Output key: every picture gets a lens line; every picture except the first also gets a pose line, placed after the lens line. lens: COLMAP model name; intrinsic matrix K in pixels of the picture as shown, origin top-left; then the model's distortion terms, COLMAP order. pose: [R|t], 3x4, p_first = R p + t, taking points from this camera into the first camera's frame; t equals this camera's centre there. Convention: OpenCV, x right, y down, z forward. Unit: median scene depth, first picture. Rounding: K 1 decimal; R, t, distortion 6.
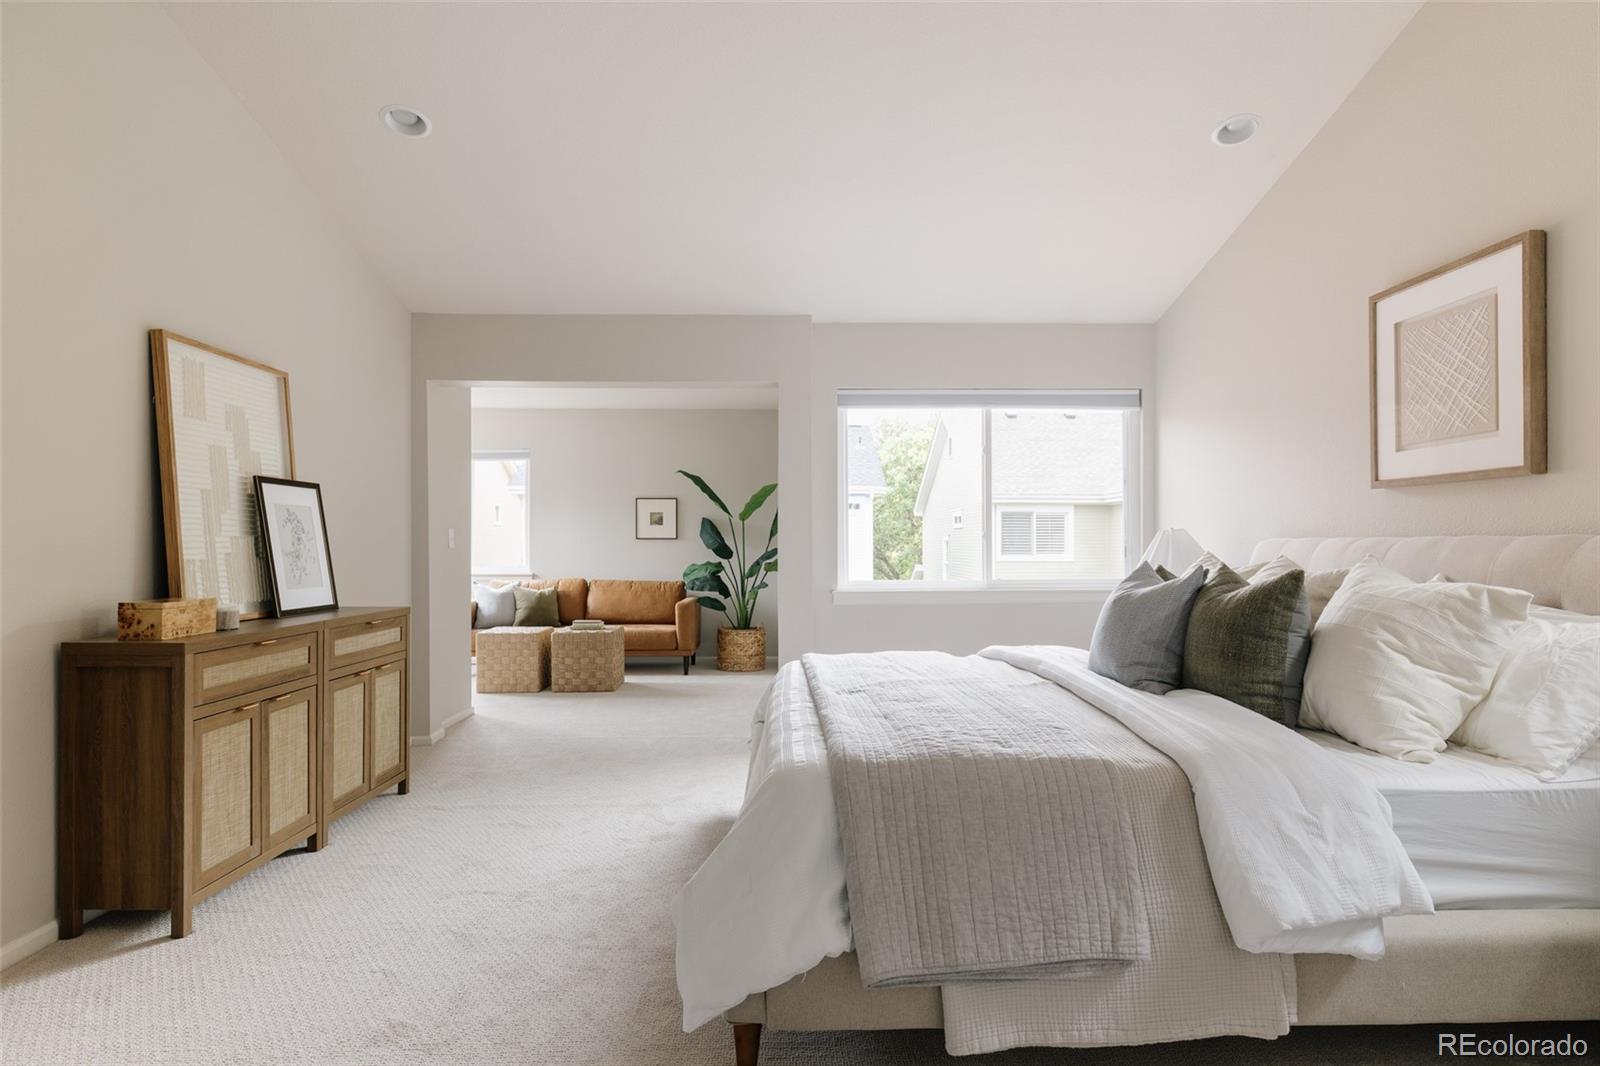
lens RADIAL K [[913.6, 0, 801.1], [0, 913.6, 534.5], [0, 0, 1]] dist [-0.000552, -0.000145]
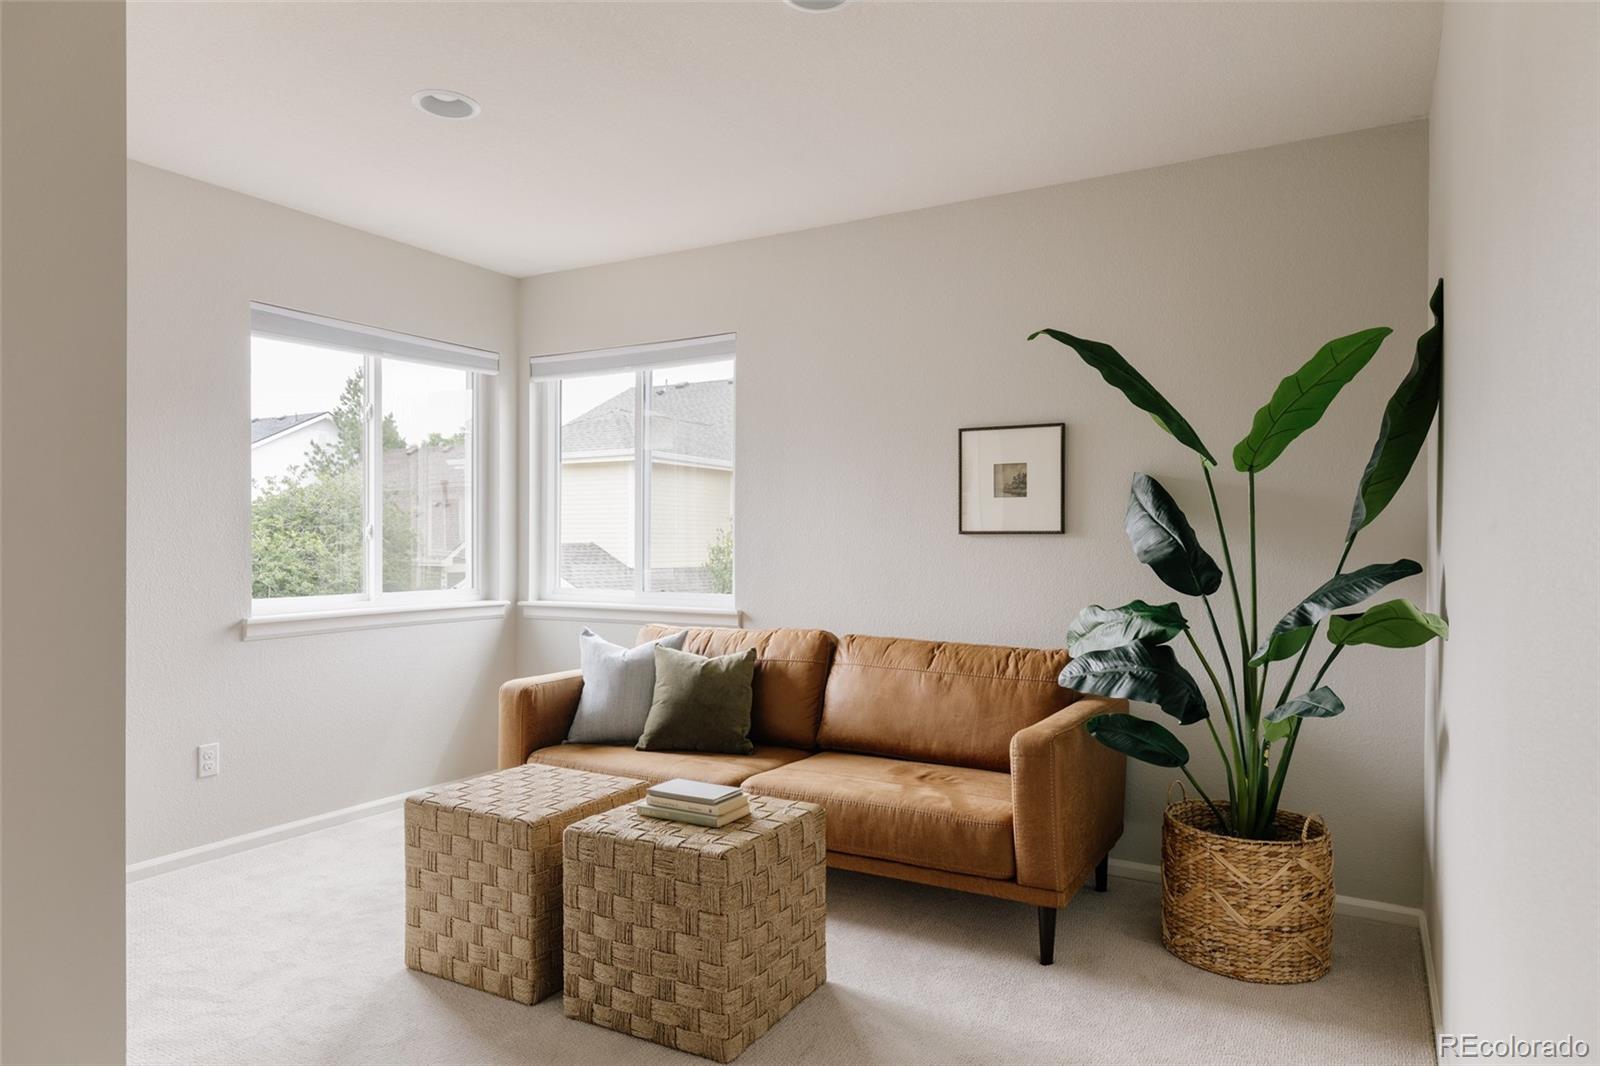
lens RADIAL K [[970.5, 0, 807.7], [0, 970.5, 543.7], [0, 0, 1]] dist [0.002644, -0.000179]
pose [[0.857712, 0.004670, -0.514109, -0.023982], [0.001576, 0.999930, 0.011712, 0.004569], [0.514128, -0.010856, 0.857645, 0.648615]]
